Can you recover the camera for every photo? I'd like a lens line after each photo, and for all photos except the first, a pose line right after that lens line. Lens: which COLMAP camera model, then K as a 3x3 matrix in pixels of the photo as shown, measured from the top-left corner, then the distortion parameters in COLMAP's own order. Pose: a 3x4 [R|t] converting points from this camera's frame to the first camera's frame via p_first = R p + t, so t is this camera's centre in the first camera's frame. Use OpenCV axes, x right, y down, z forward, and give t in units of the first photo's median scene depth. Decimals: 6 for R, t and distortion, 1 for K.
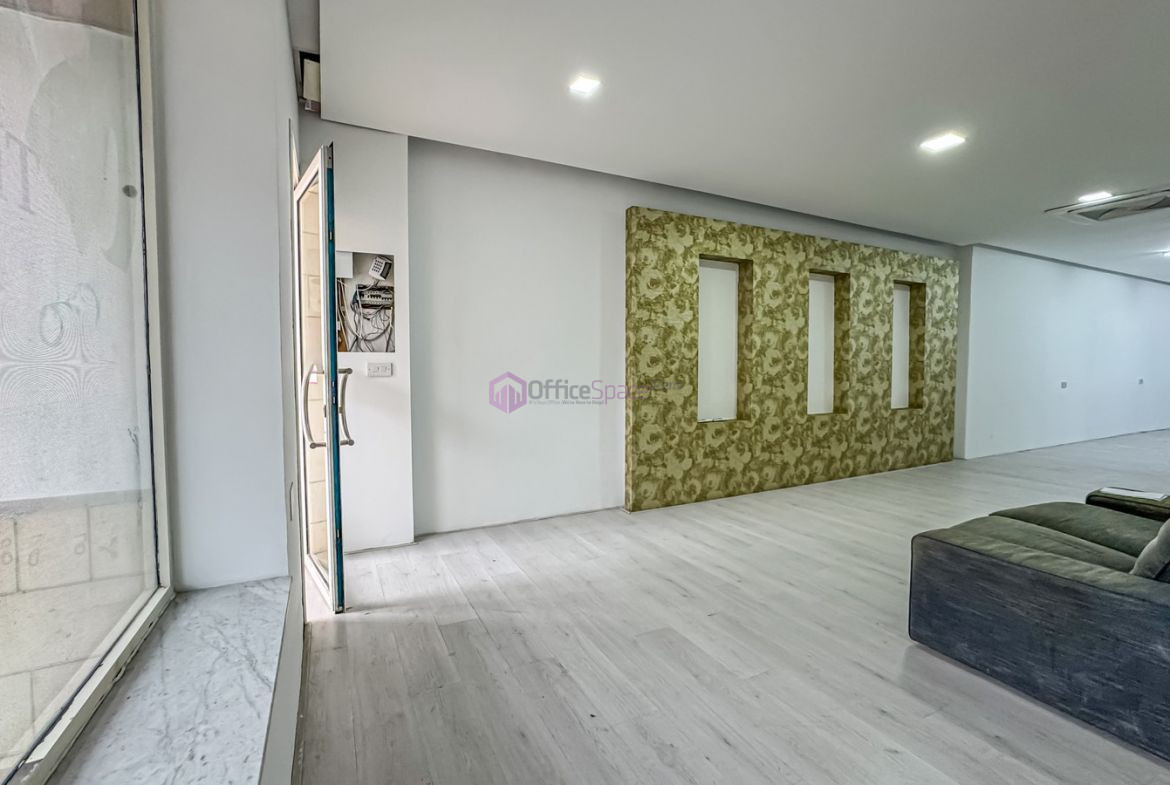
lens RADIAL K [[513.0, 0, 580.7], [0, 513.0, 392.1], [0, 0, 1]] dist [-0.031115, 0.009586]
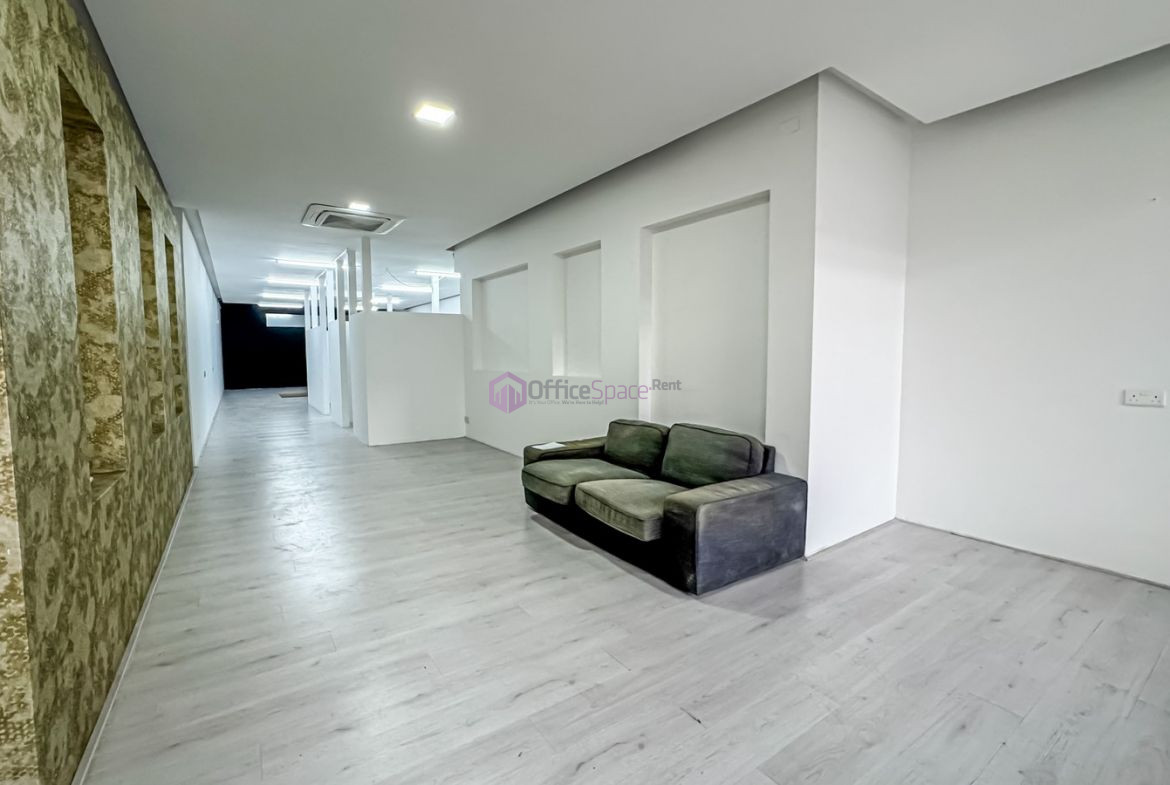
lens RADIAL K [[513.0, 0, 577.4], [0, 513.0, 391.1], [0, 0, 1]] dist [-0.031115, 0.009586]
pose [[-0.135005, -0.070354, 0.988344, -0.188783], [0.050094, 0.995716, 0.077722, -0.035191], [-0.989578, 0.060003, -0.130902, 0.622942]]
